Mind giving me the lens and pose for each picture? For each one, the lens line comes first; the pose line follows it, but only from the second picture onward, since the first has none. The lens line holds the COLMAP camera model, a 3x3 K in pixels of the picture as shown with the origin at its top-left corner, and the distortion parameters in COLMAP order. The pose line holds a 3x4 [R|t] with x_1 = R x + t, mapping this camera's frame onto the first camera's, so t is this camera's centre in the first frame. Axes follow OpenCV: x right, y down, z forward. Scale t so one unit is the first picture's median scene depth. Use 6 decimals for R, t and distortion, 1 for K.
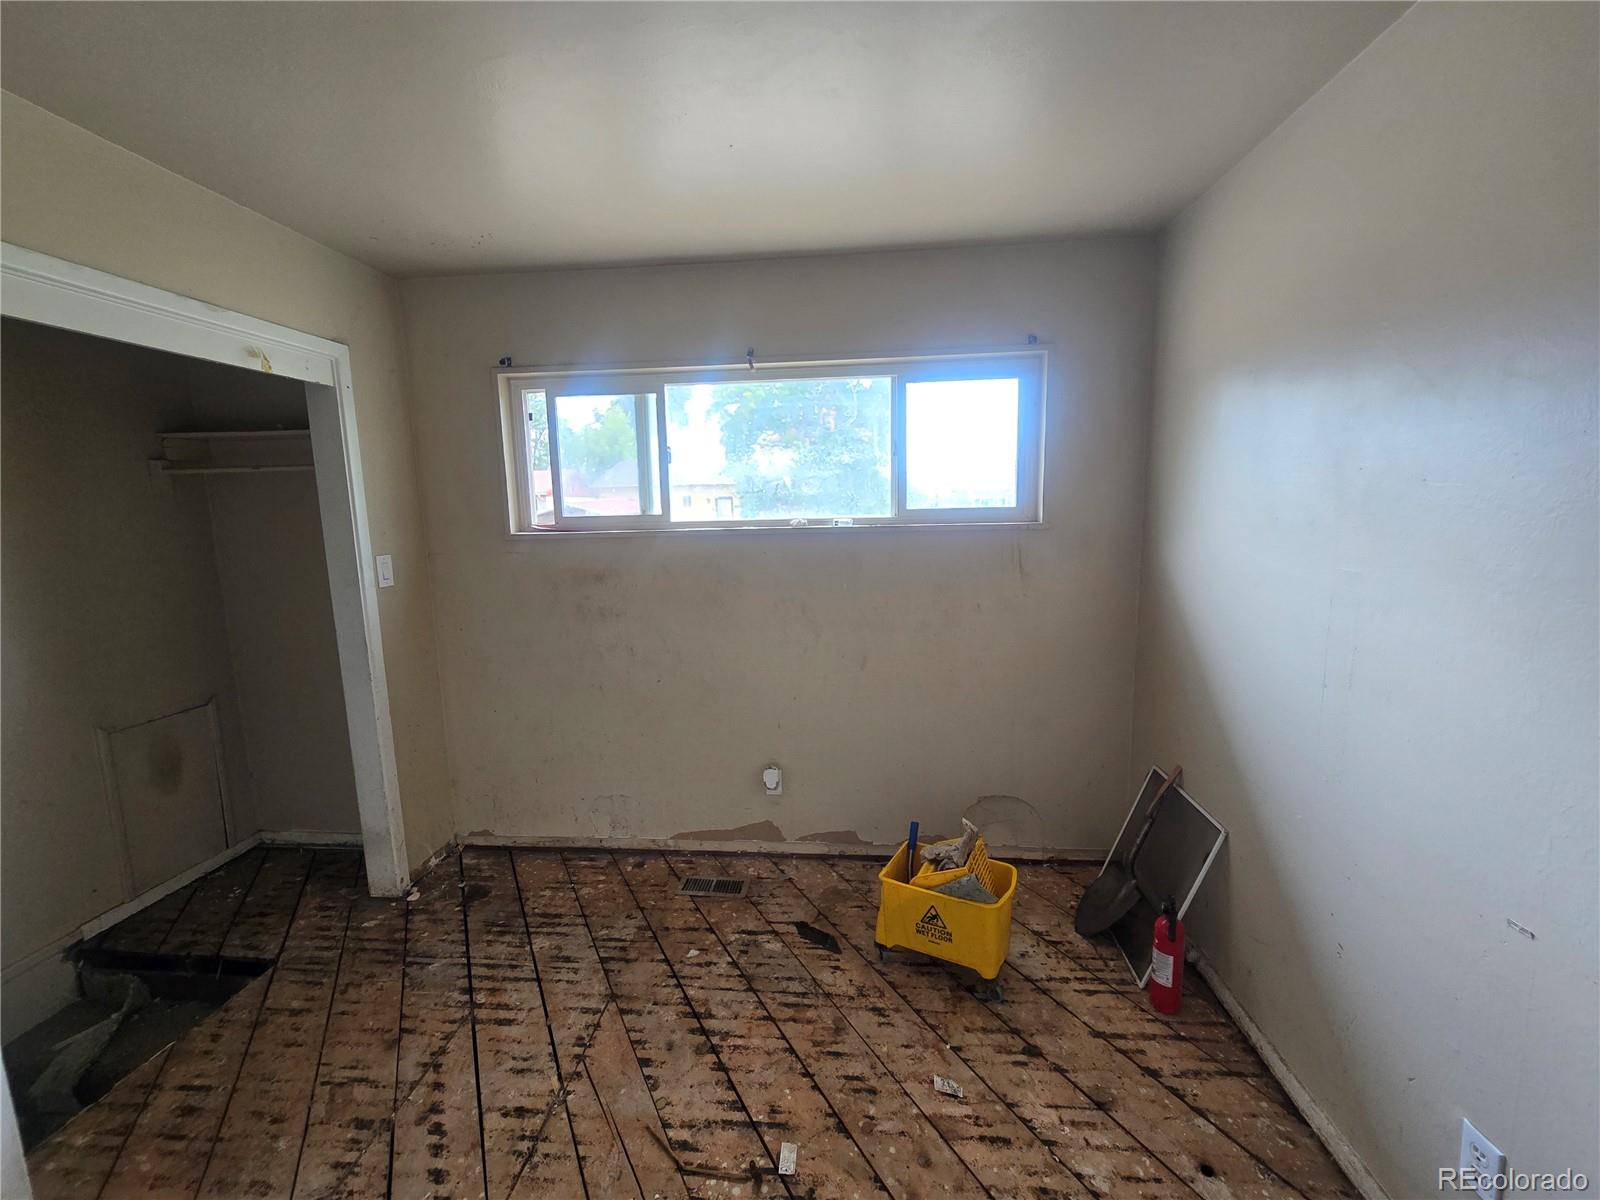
lens RADIAL K [[658.3, 0, 799.3], [0, 658.3, 598.9], [0, 0, 1]] dist [-0.005216, 0.002397]
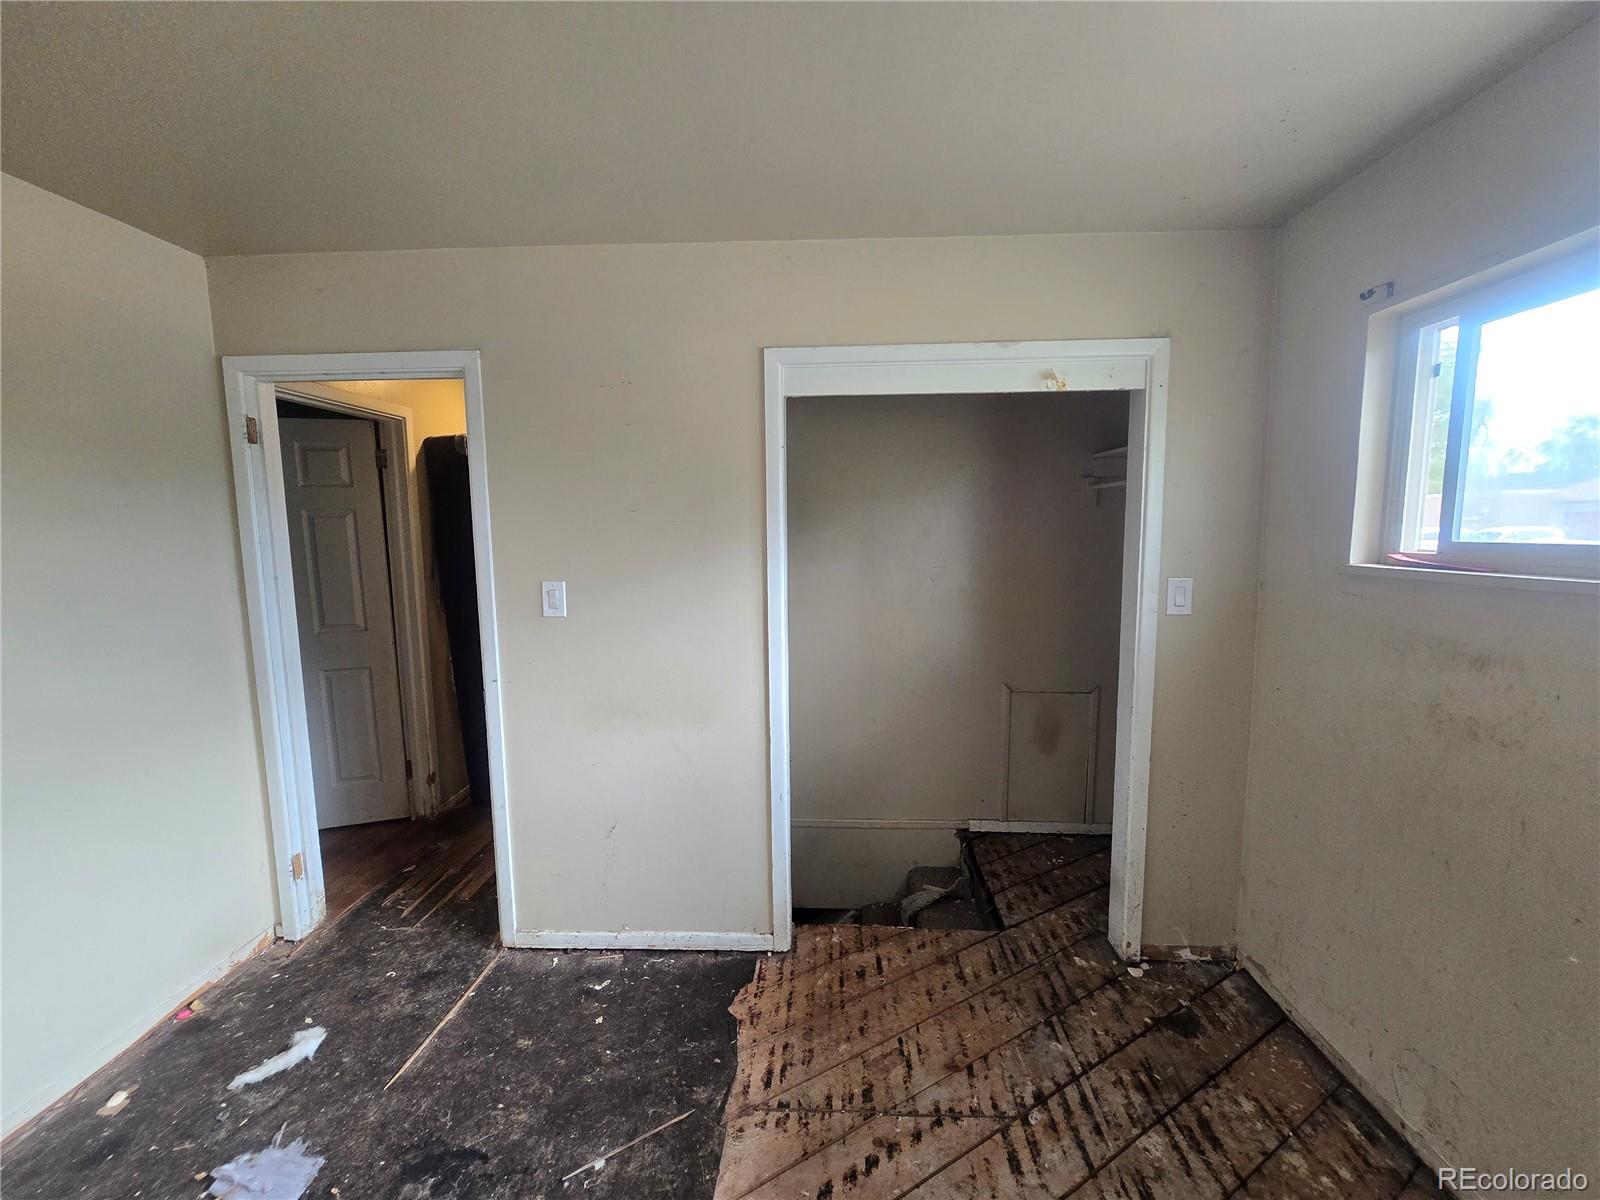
lens RADIAL K [[658.3, 0, 799.3], [0, 658.3, 598.9], [0, 0, 1]] dist [-0.005216, 0.002397]
pose [[0.042104, 0.130348, -0.990574, 0.209860], [-0.132596, 0.983412, 0.123770, -0.086546], [0.990275, 0.126135, 0.058689, 0.509521]]
